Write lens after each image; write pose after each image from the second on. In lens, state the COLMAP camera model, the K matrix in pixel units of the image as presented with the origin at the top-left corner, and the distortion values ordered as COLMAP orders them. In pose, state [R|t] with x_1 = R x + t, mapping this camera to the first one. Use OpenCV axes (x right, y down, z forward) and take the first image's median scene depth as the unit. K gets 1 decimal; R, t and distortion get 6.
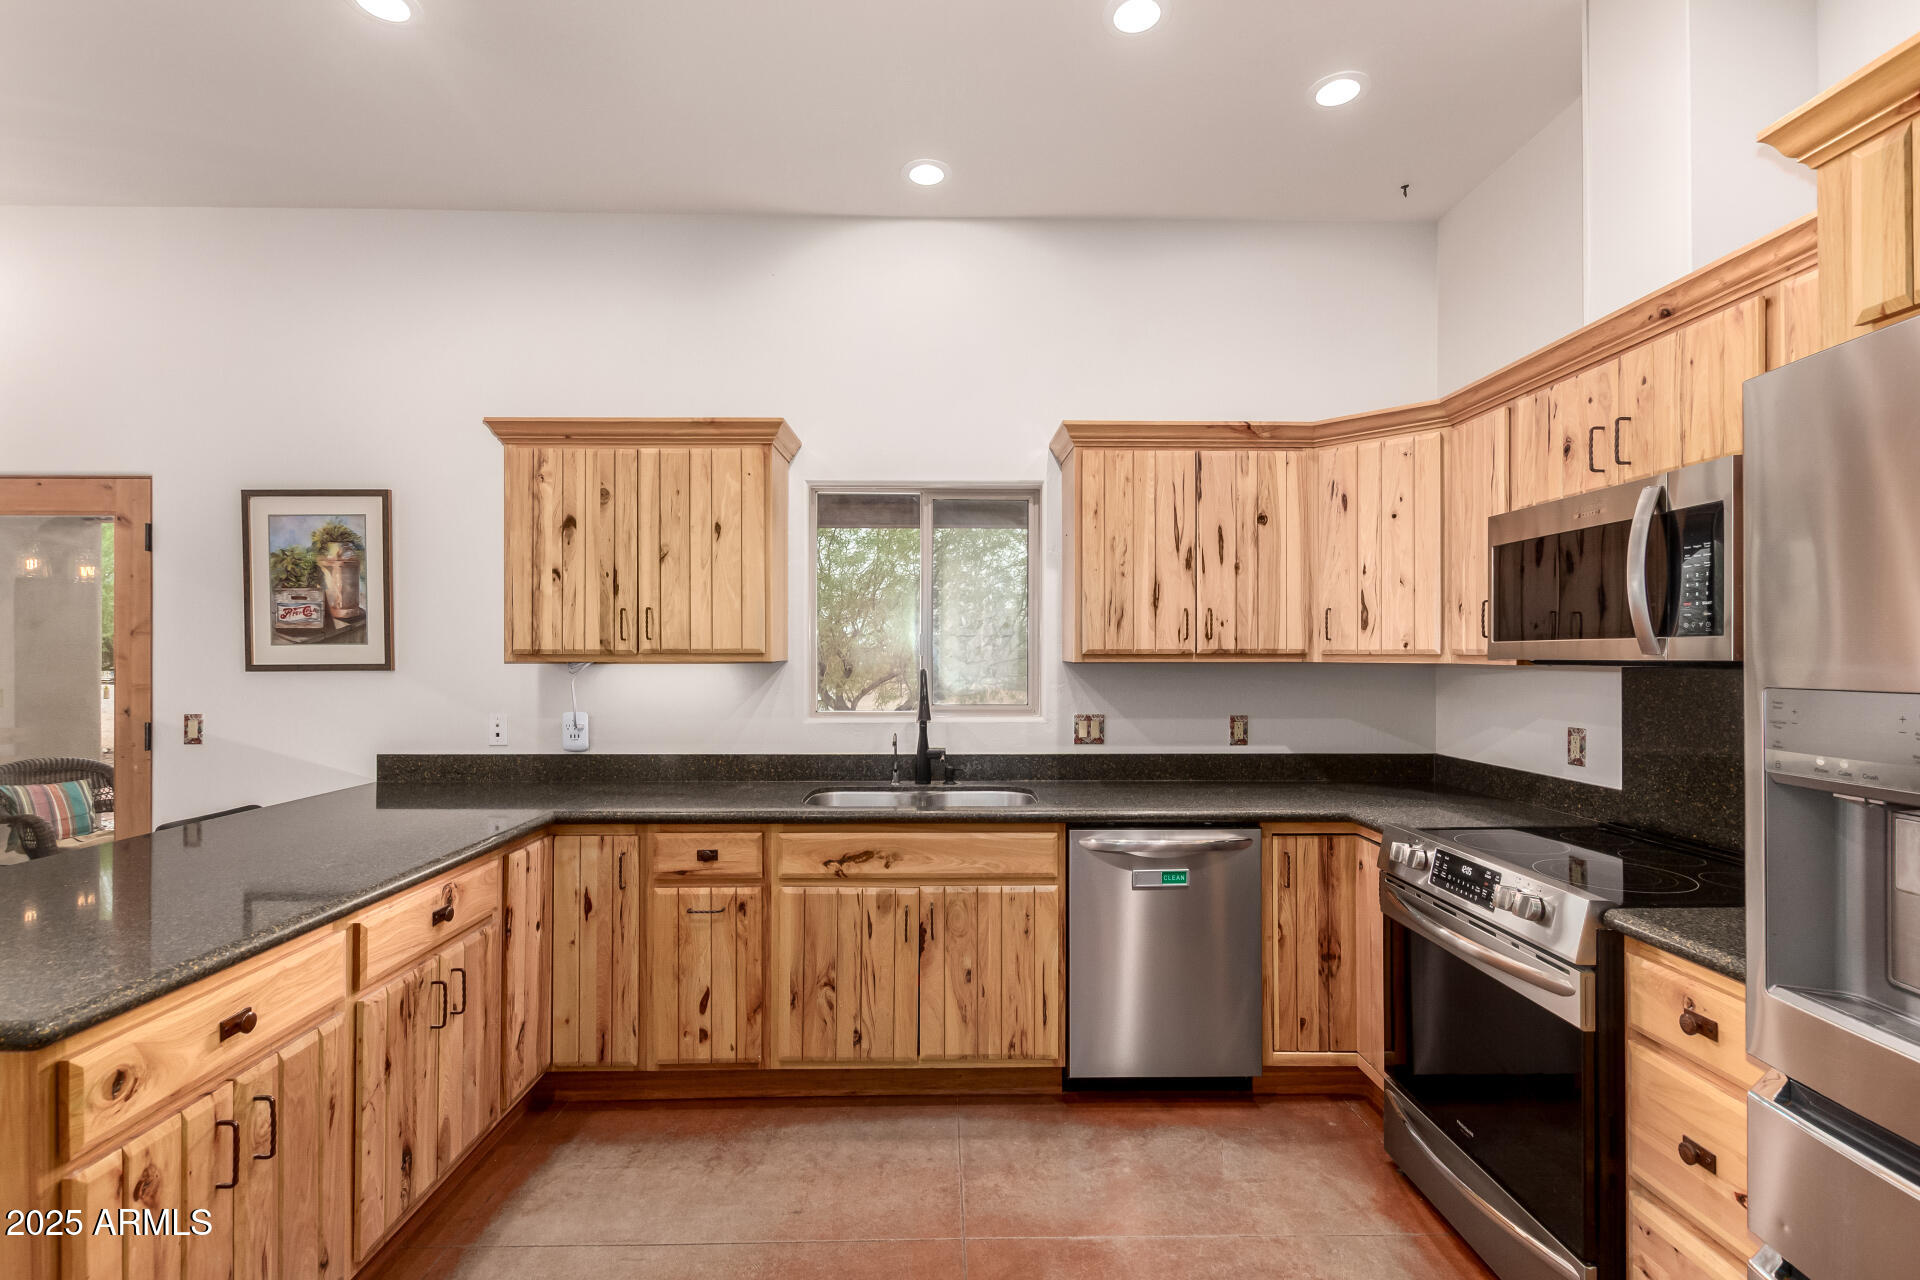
lens RADIAL K [[875.3, 0, 961.0], [0, 875.3, 645.6], [0, 0, 1]] dist [-0.000188, -0.000279]
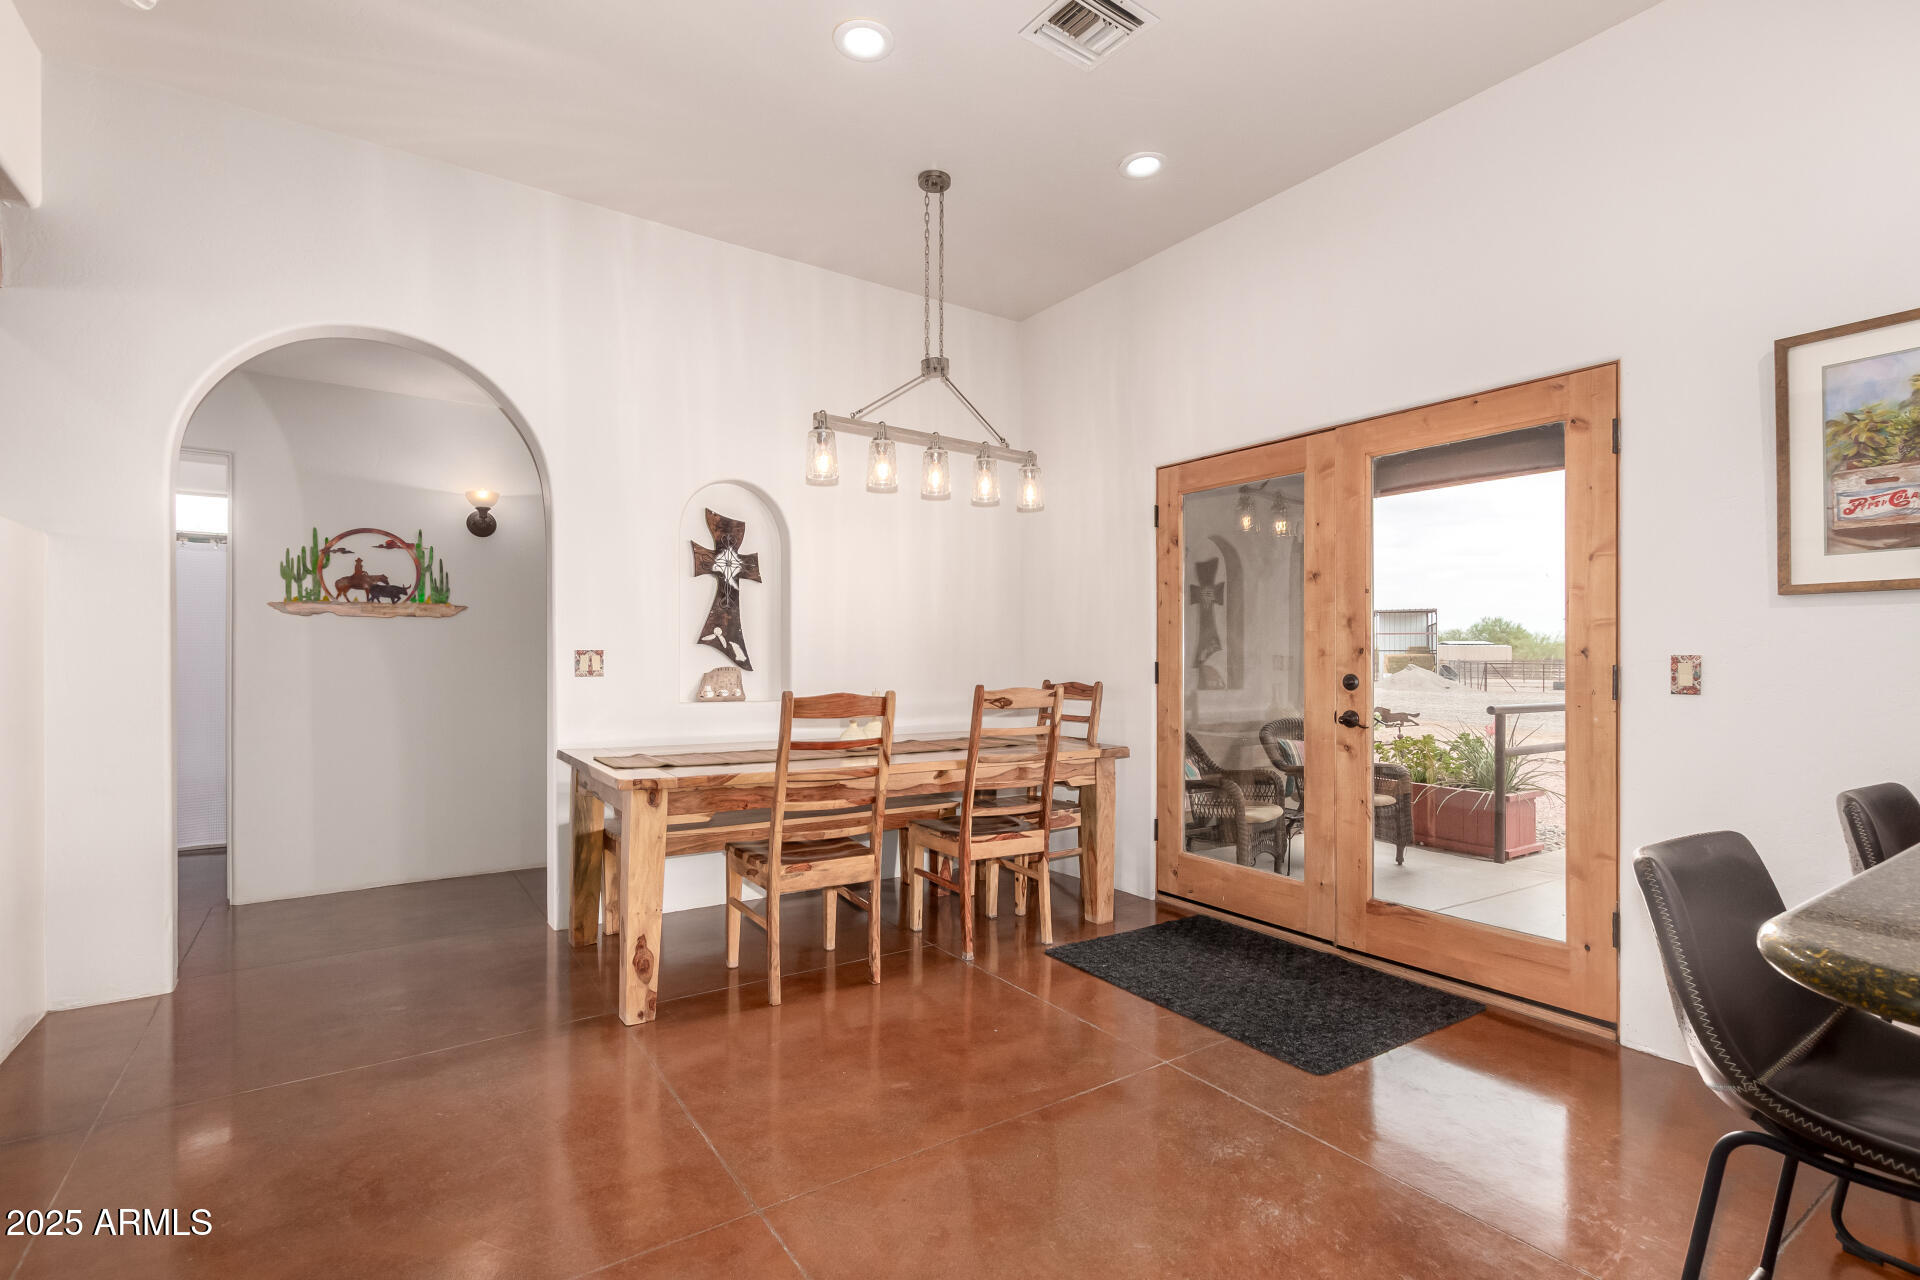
lens RADIAL K [[888.7, 0, 957.8], [0, 888.7, 657.6], [0, 0, 1]] dist [-0.000314, -0.000392]
pose [[0.538127, 0.005303, -0.842847, -0.682956], [0.004503, 0.999948, 0.009166, 0.085351], [0.842851, -0.008727, 0.538076, 0.054102]]
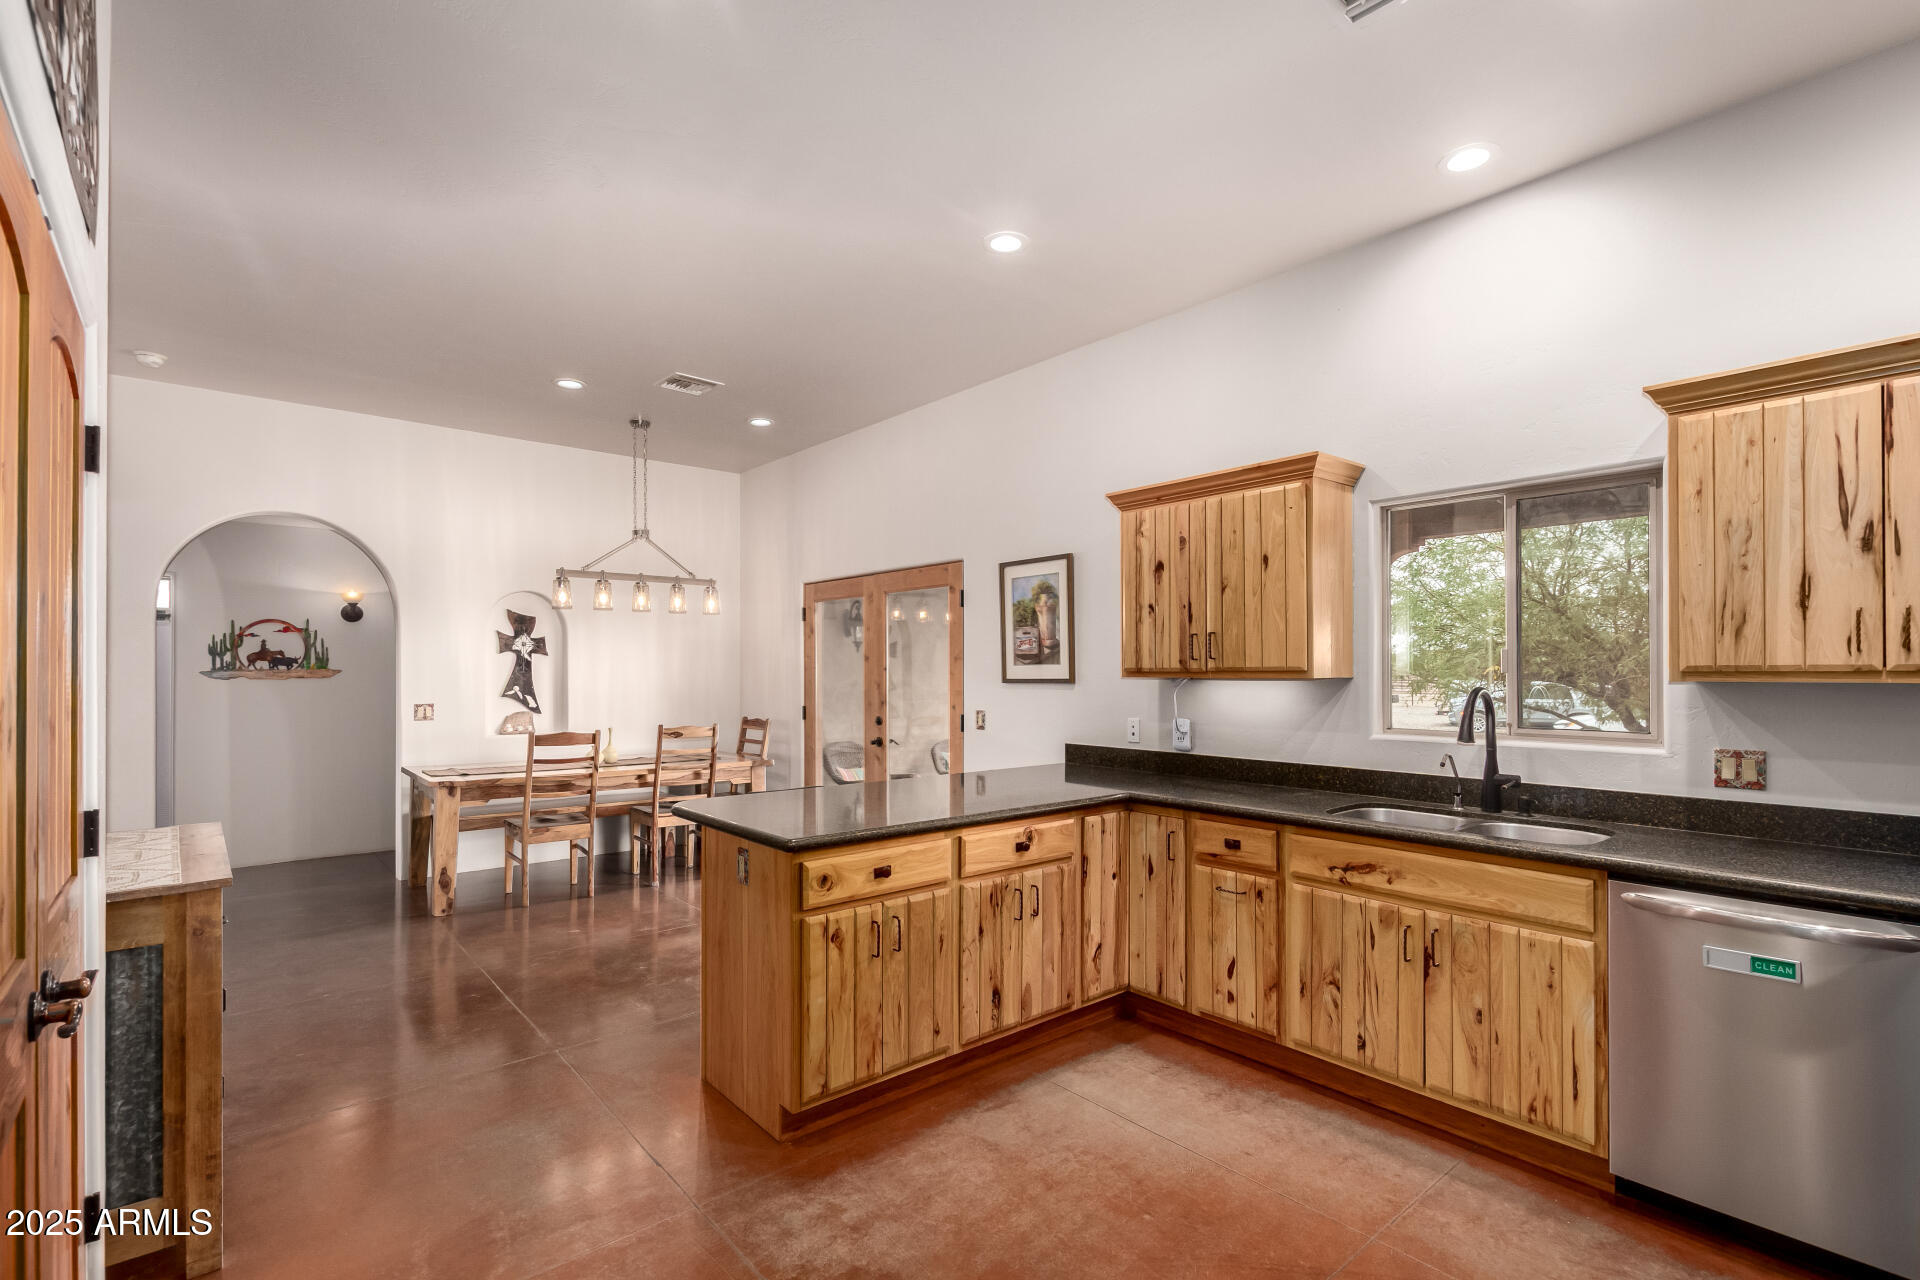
lens RADIAL K [[888.7, 0, 957.8], [0, 888.7, 657.6], [0, 0, 1]] dist [-0.000314, -0.000392]
pose [[0.624005, -0.012180, -0.781325, 0.407517], [0.008489, 0.999925, -0.008809, -0.001782], [0.781374, -0.001136, 0.624062, -0.026382]]
